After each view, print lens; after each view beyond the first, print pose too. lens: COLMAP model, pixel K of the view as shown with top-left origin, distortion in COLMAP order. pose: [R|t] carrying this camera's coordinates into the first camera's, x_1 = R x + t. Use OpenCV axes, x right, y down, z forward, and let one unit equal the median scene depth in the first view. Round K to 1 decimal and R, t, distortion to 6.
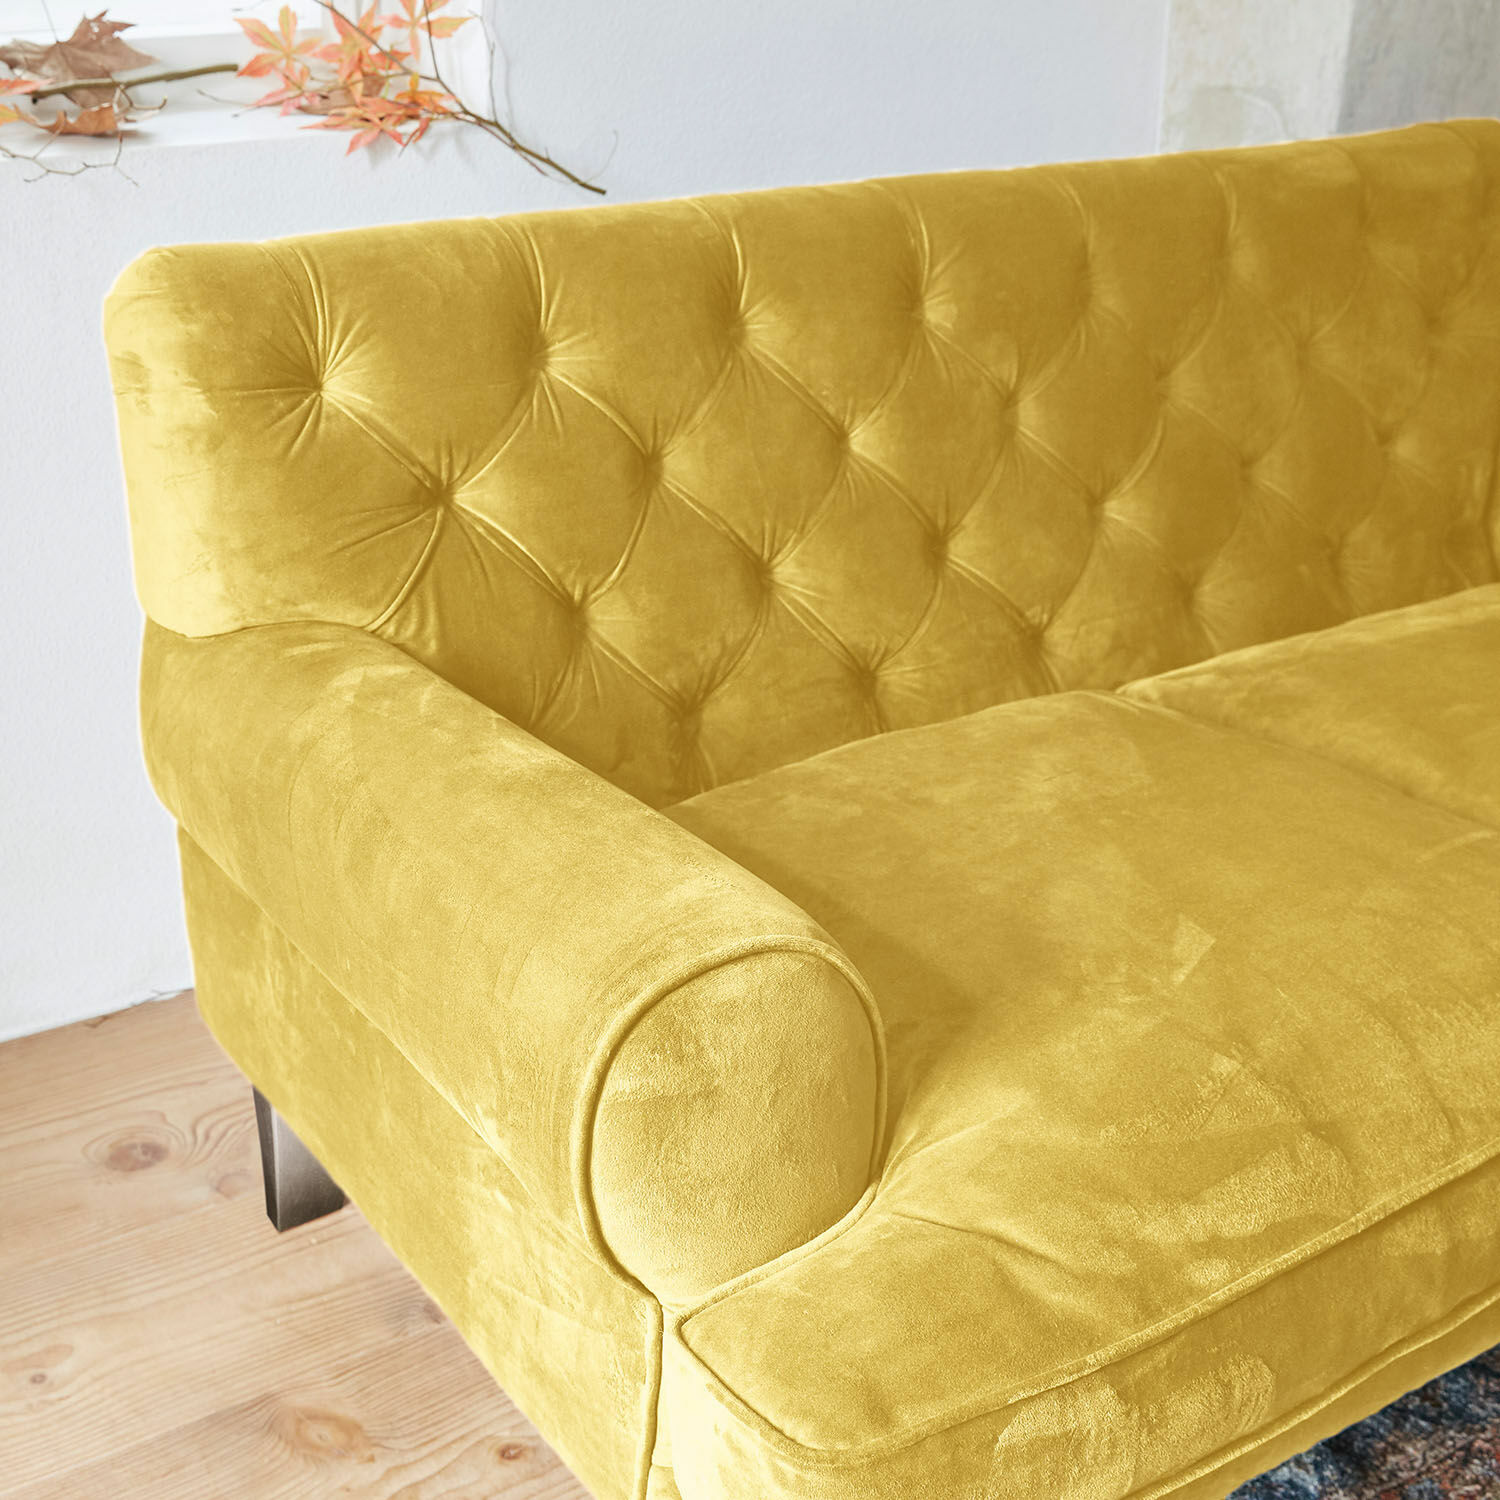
lens RADIAL K [[1987.2, 0, 750.0], [0, 1987.2, 750.0], [0, 0, 1]] dist [0.190086, -1.573282]
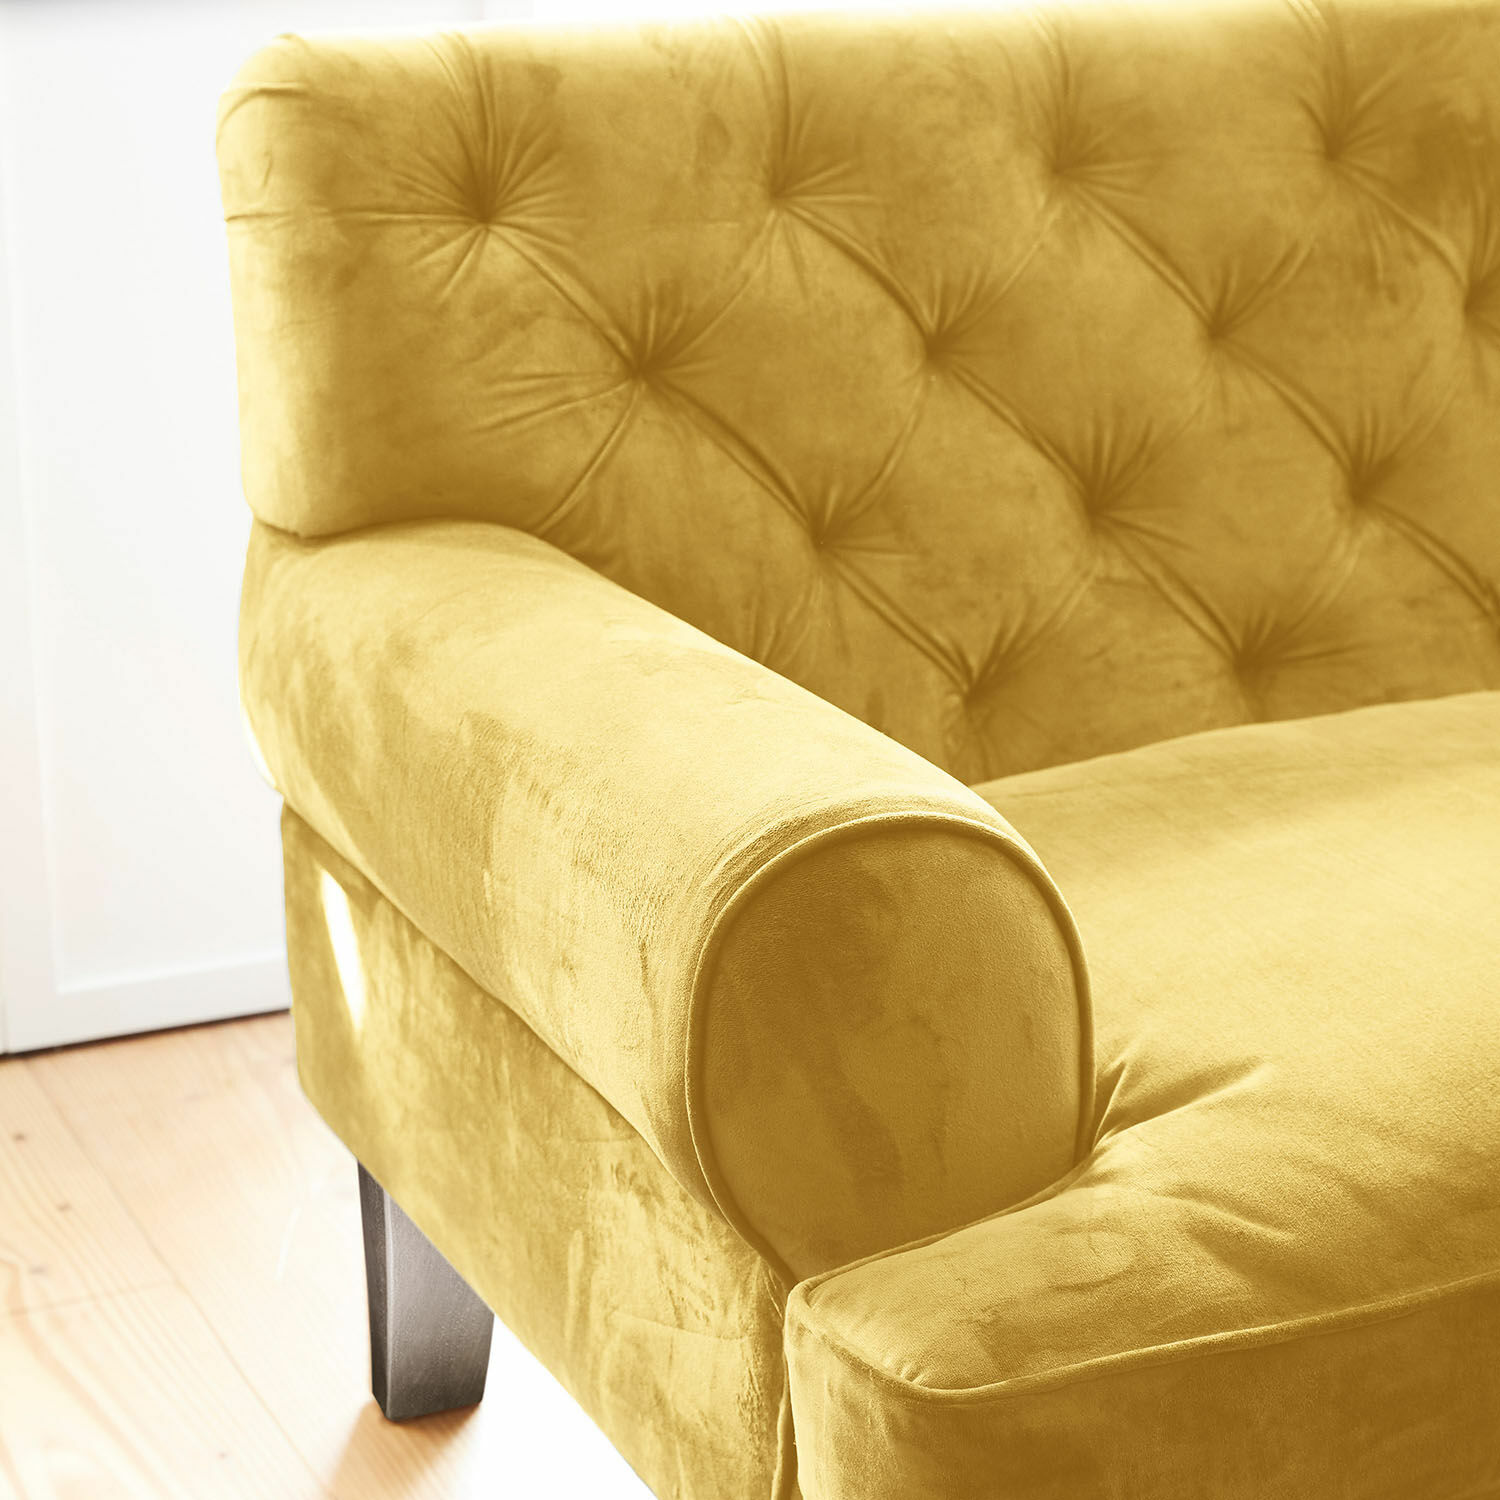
lens RADIAL K [[3857.0, 0, 750.0], [0, 3857.0, 750.0], [0, 0, 1]] dist [-0.124456, -0.665621]
pose [[0.984709, 0.031990, -0.171245, 0.161239], [-0.045918, 0.995895, -0.077999, 0.146074], [0.168047, 0.084670, 0.982136, -0.470214]]
